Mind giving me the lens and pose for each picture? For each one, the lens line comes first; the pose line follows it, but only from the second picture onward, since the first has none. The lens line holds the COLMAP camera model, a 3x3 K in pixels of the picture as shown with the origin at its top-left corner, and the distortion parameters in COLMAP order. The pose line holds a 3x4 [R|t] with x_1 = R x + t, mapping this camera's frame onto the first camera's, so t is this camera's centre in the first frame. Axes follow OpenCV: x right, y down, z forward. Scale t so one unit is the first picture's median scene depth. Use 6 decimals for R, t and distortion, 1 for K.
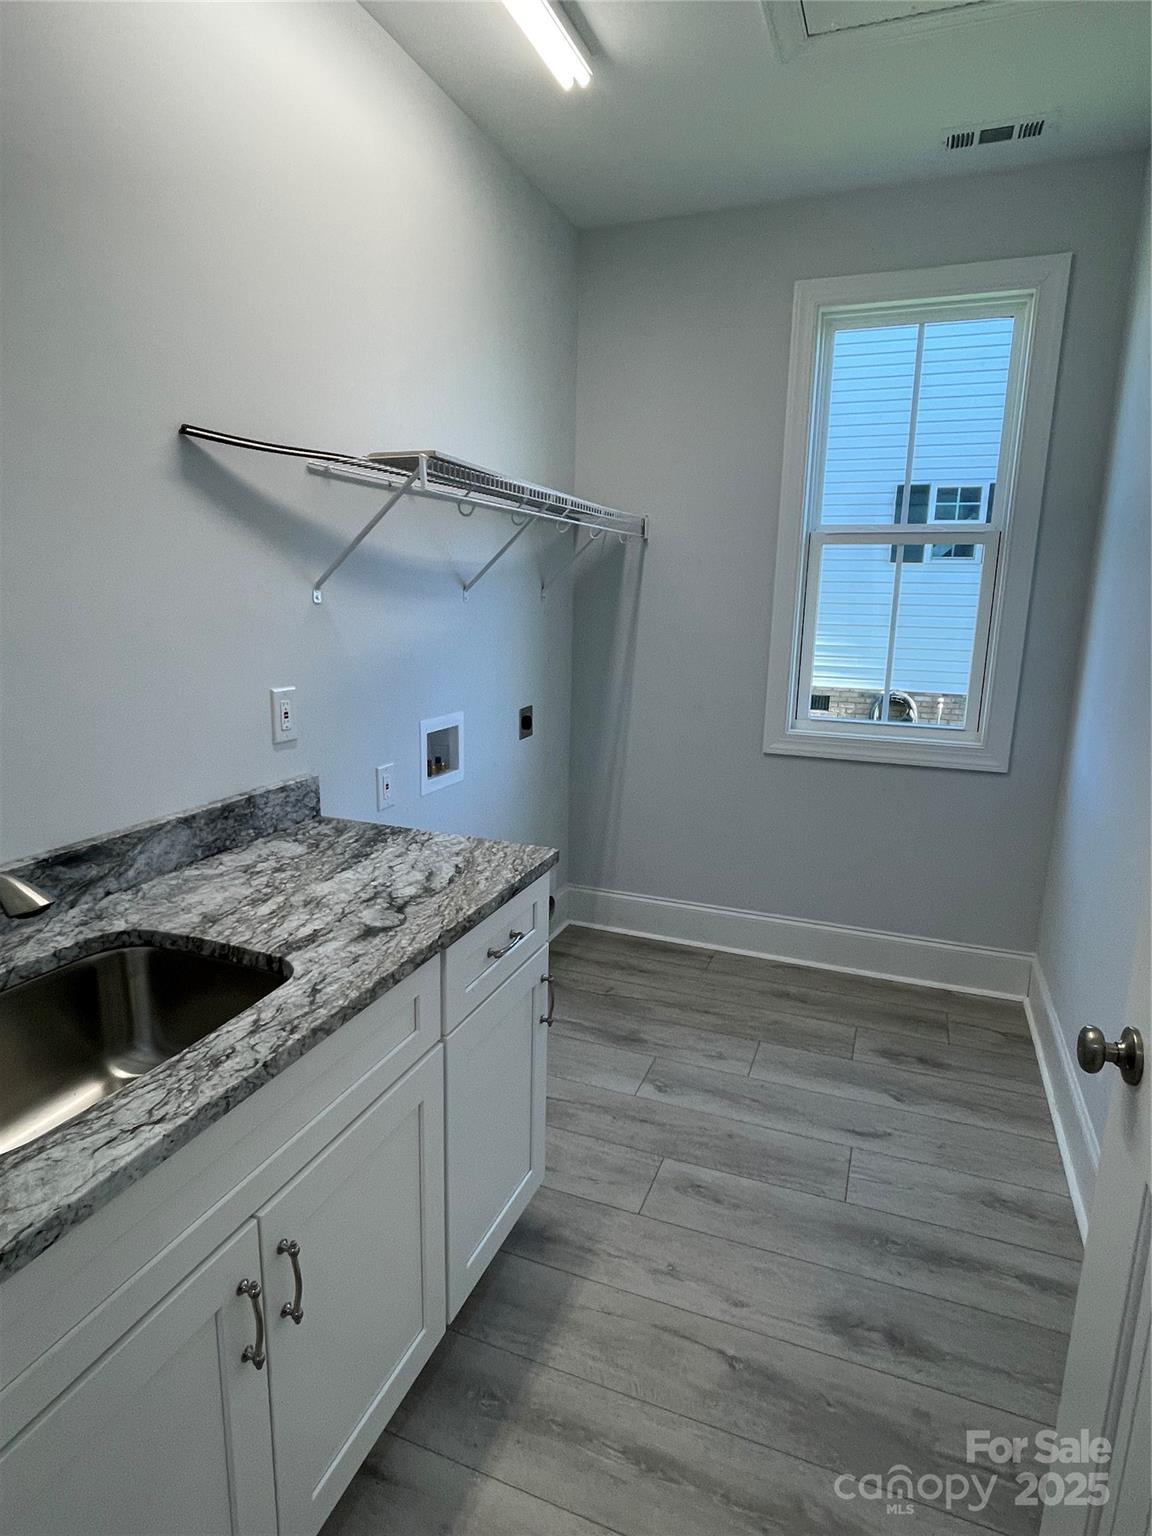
lens RADIAL K [[855.3, 0, 580.4], [0, 855.3, 760.8], [0, 0, 1]] dist [0.003243, 0.000227]
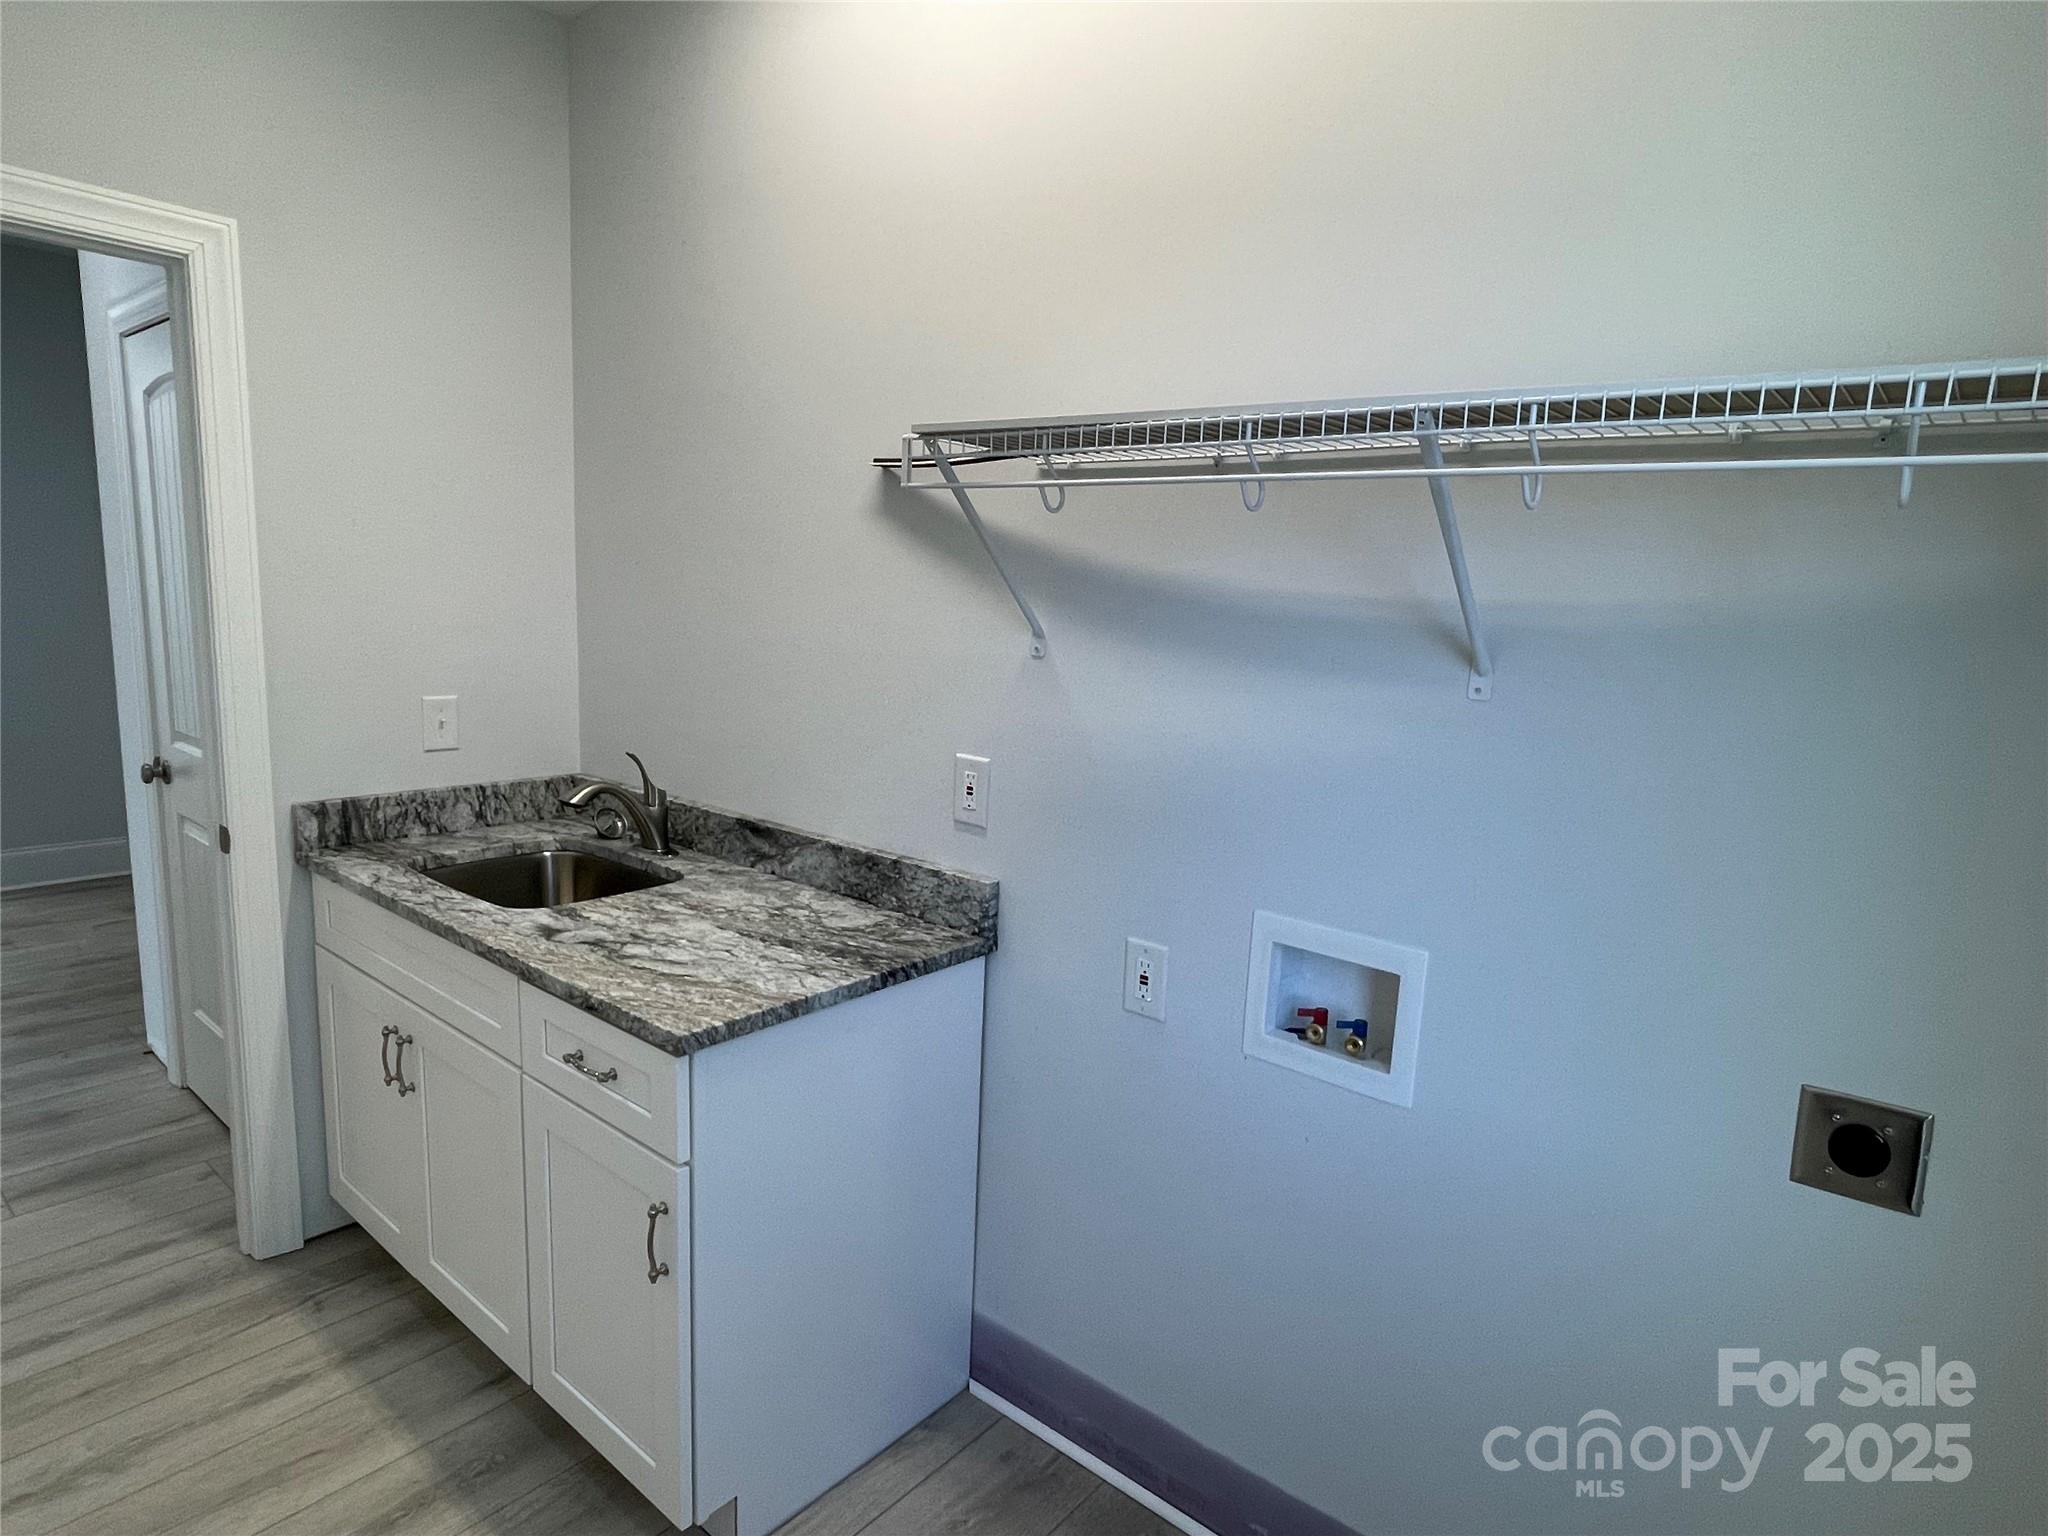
lens RADIAL K [[1140.4, 0, 1027.6], [0, 1140.4, 783.0], [0, 0, 1]] dist [0.003243, 0.000227]
pose [[-0.323436, 0.129434, -0.937356, 0.762119], [-0.233648, 0.949003, 0.211663, -0.362069], [0.916950, 0.287471, -0.276700, 1.643930]]
